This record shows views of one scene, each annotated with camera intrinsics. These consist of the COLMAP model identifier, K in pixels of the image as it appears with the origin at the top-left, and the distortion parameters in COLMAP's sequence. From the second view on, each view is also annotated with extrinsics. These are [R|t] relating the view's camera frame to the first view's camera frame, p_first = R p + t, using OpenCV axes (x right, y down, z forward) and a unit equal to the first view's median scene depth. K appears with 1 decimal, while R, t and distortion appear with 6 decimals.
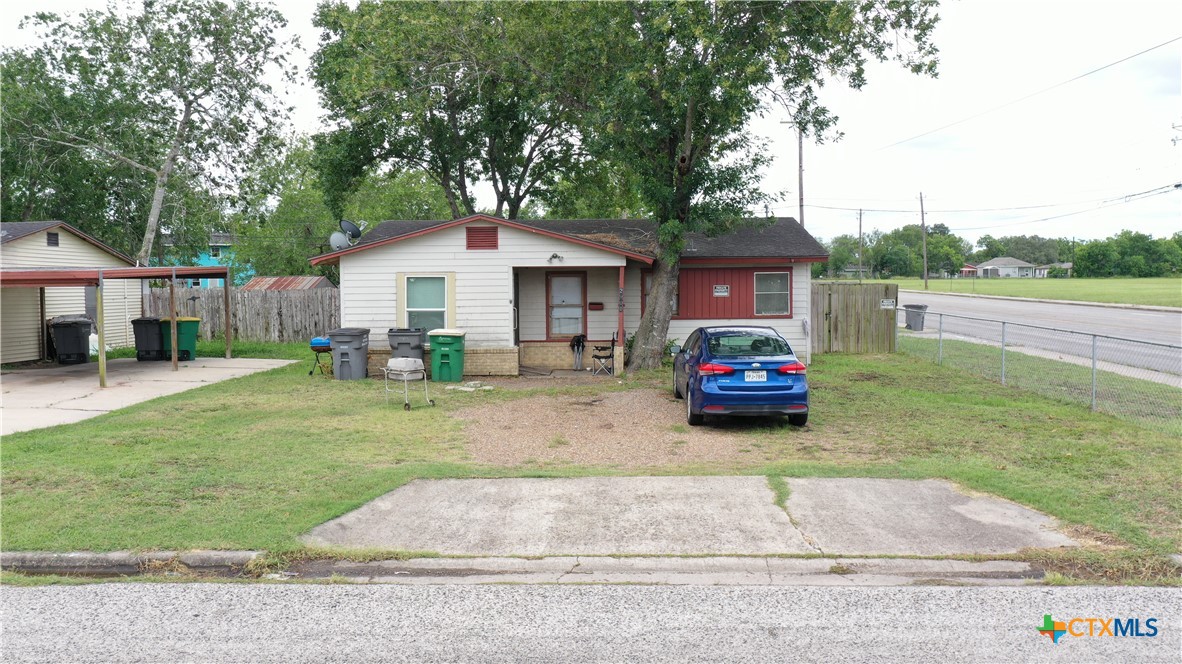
lens RADIAL K [[932.8, 0, 591.0], [0, 932.8, 332.0], [0, 0, 1]] dist [-0.006048, 0.002448]
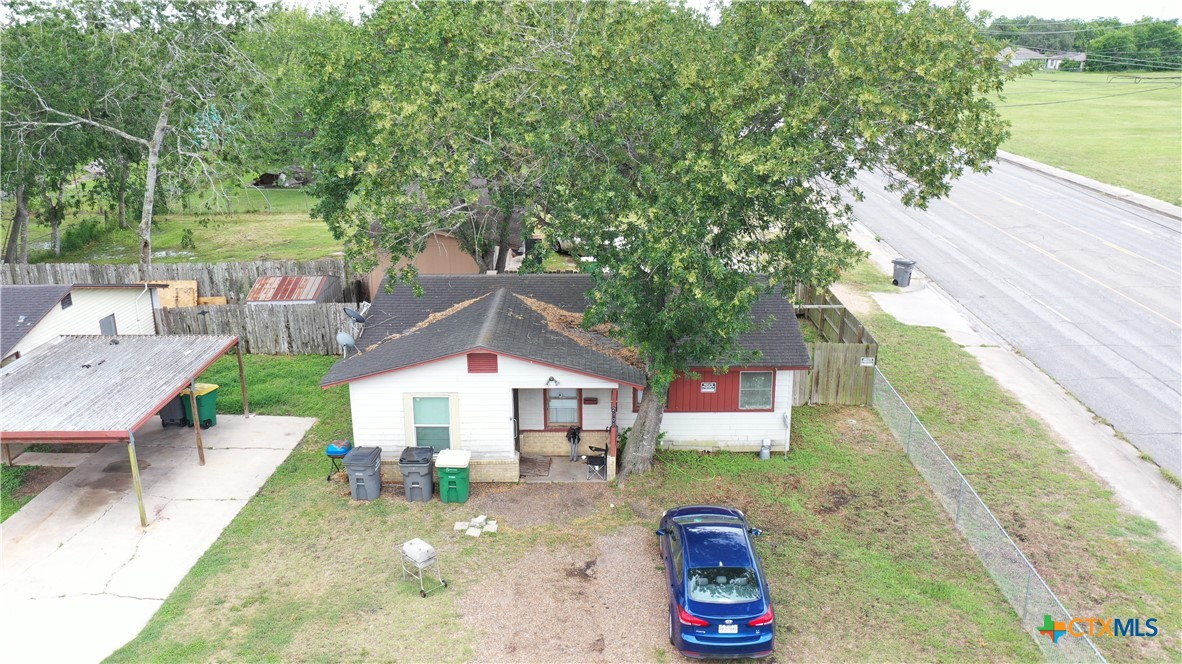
lens RADIAL K [[929.7, 0, 591.0], [0, 929.7, 332.0], [0, 0, 1]] dist [-0.007202, -0.001927]
pose [[0.999995, -0.002046, 0.002351, 0.003626], [0.001404, 0.969173, 0.246378, -0.367392], [-0.002782, -0.246374, 0.969171, -0.010758]]
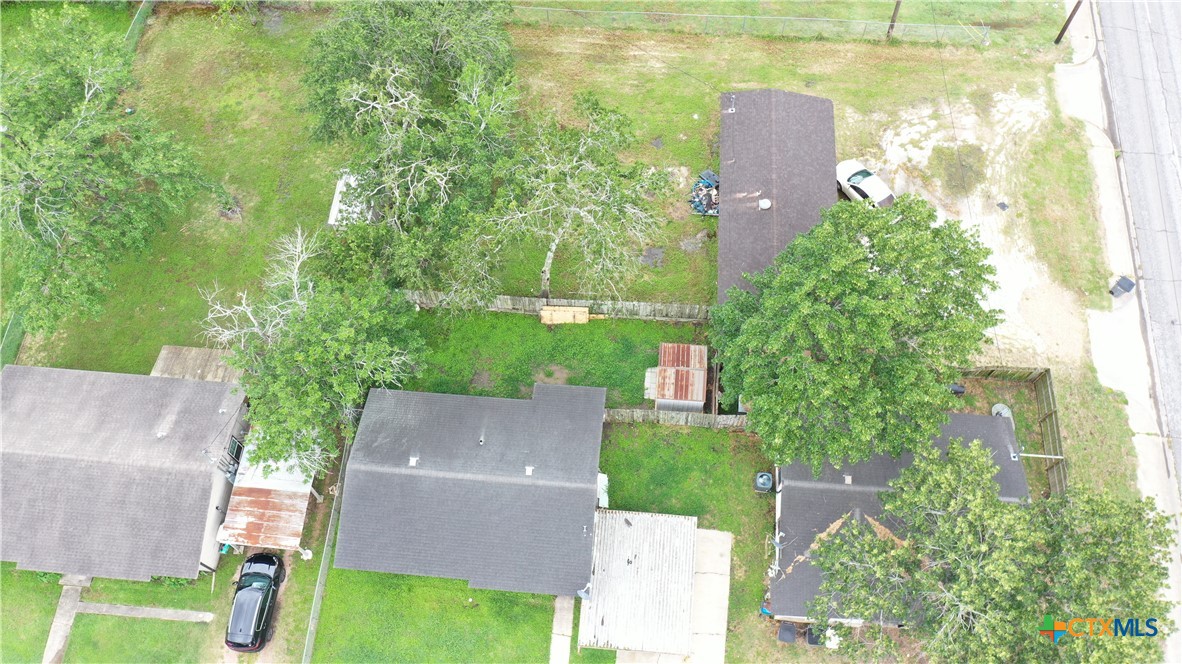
lens RADIAL K [[932.8, 0, 591.0], [0, 932.8, 332.0], [0, 0, 1]] dist [-0.006048, 0.002448]
pose [[0.997895, 0.059129, -0.026620, -0.630055], [-0.005649, 0.488220, 0.872702, -2.002479], [0.064599, -0.870715, 0.487527, 0.477849]]
